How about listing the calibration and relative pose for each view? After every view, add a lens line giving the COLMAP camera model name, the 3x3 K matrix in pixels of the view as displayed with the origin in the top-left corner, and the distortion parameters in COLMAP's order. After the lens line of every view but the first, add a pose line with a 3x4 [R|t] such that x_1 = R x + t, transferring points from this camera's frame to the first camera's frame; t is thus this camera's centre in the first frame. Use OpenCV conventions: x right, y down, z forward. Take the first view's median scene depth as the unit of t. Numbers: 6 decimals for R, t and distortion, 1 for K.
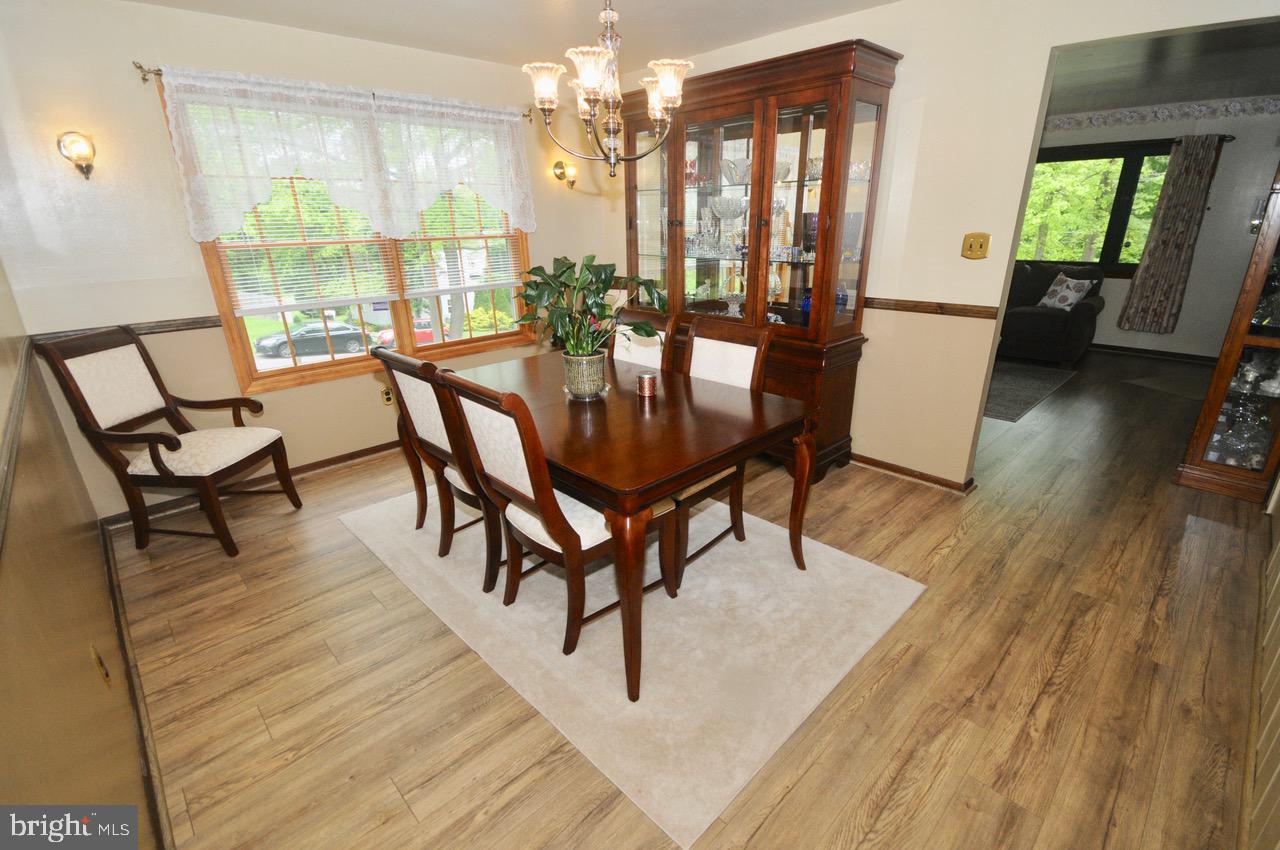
lens RADIAL K [[580.5, 0, 644.7], [0, 580.5, 431.8], [0, 0, 1]] dist [0.021049, -0.021552]
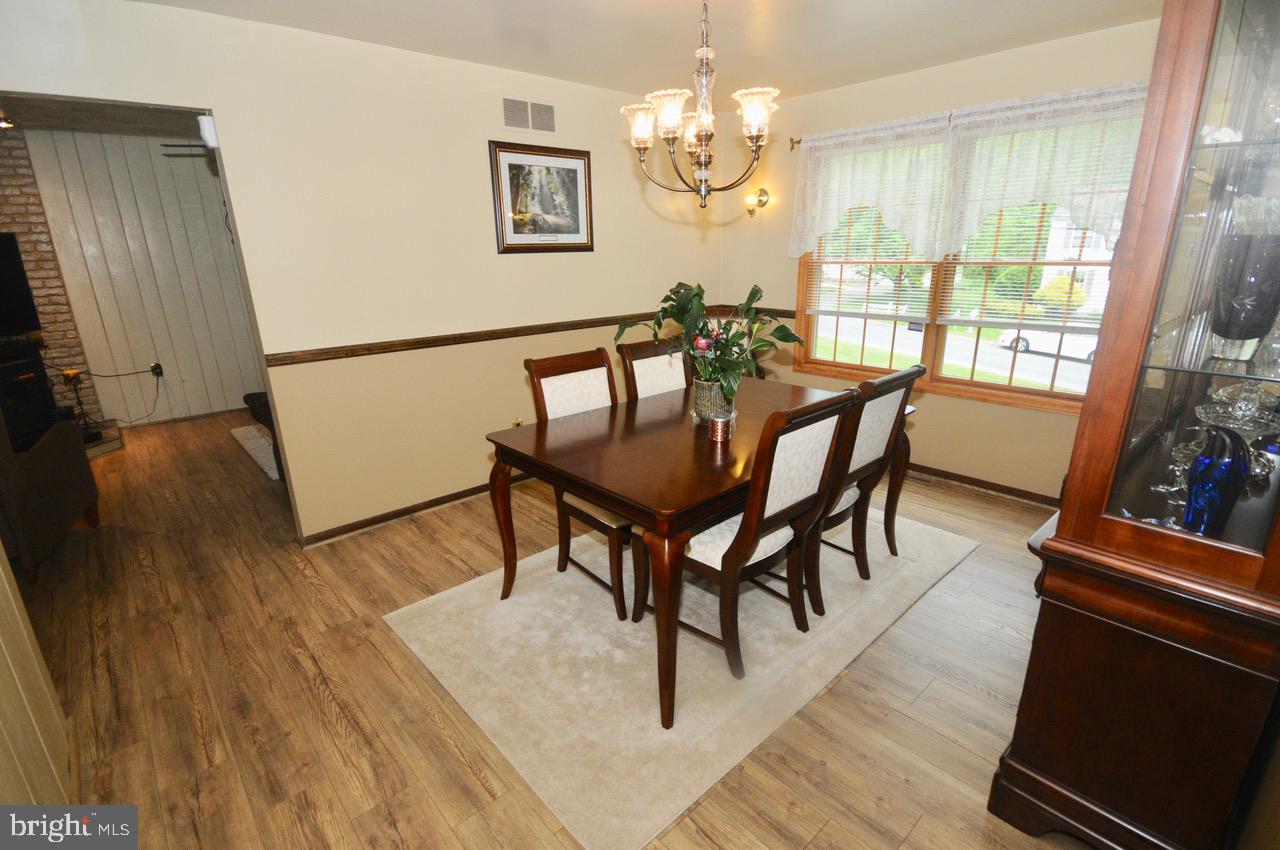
lens RADIAL K [[600.5, 0, 640.0], [0, 600.5, 425.0], [0, 0, 1]] dist [-0.001375, -0.000879]
pose [[-0.037283, 0.298087, -0.953810, 0.872665], [-0.327653, 0.898063, 0.293472, -0.309597], [0.944062, 0.323460, 0.064186, 0.798067]]
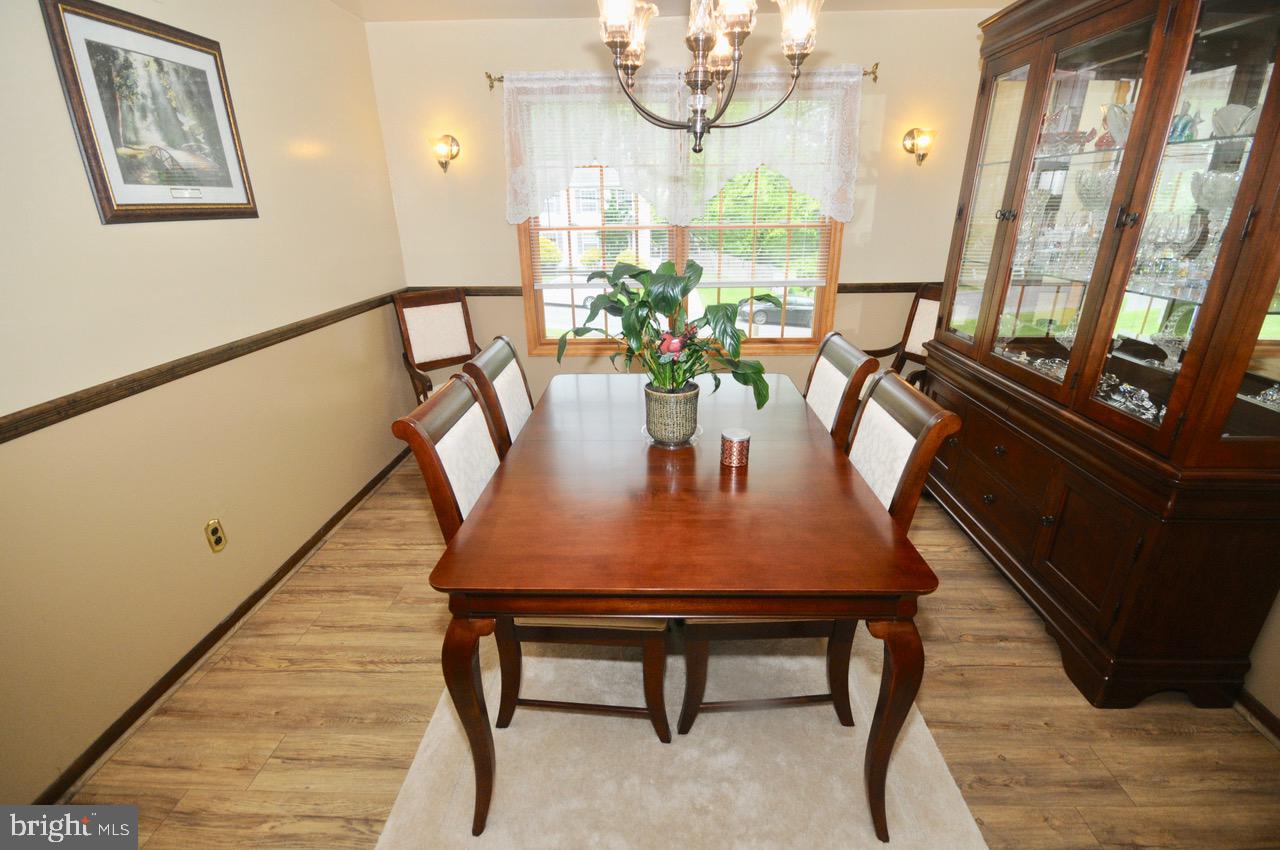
lens RADIAL K [[580.5, 0, 644.7], [0, 580.5, 431.8], [0, 0, 1]] dist [0.021049, -0.021552]
pose [[0.693534, 0.268574, -0.668489, 0.383594], [-0.248215, 0.960178, 0.128250, -0.159670], [0.676313, 0.076983, 0.732580, 0.396725]]
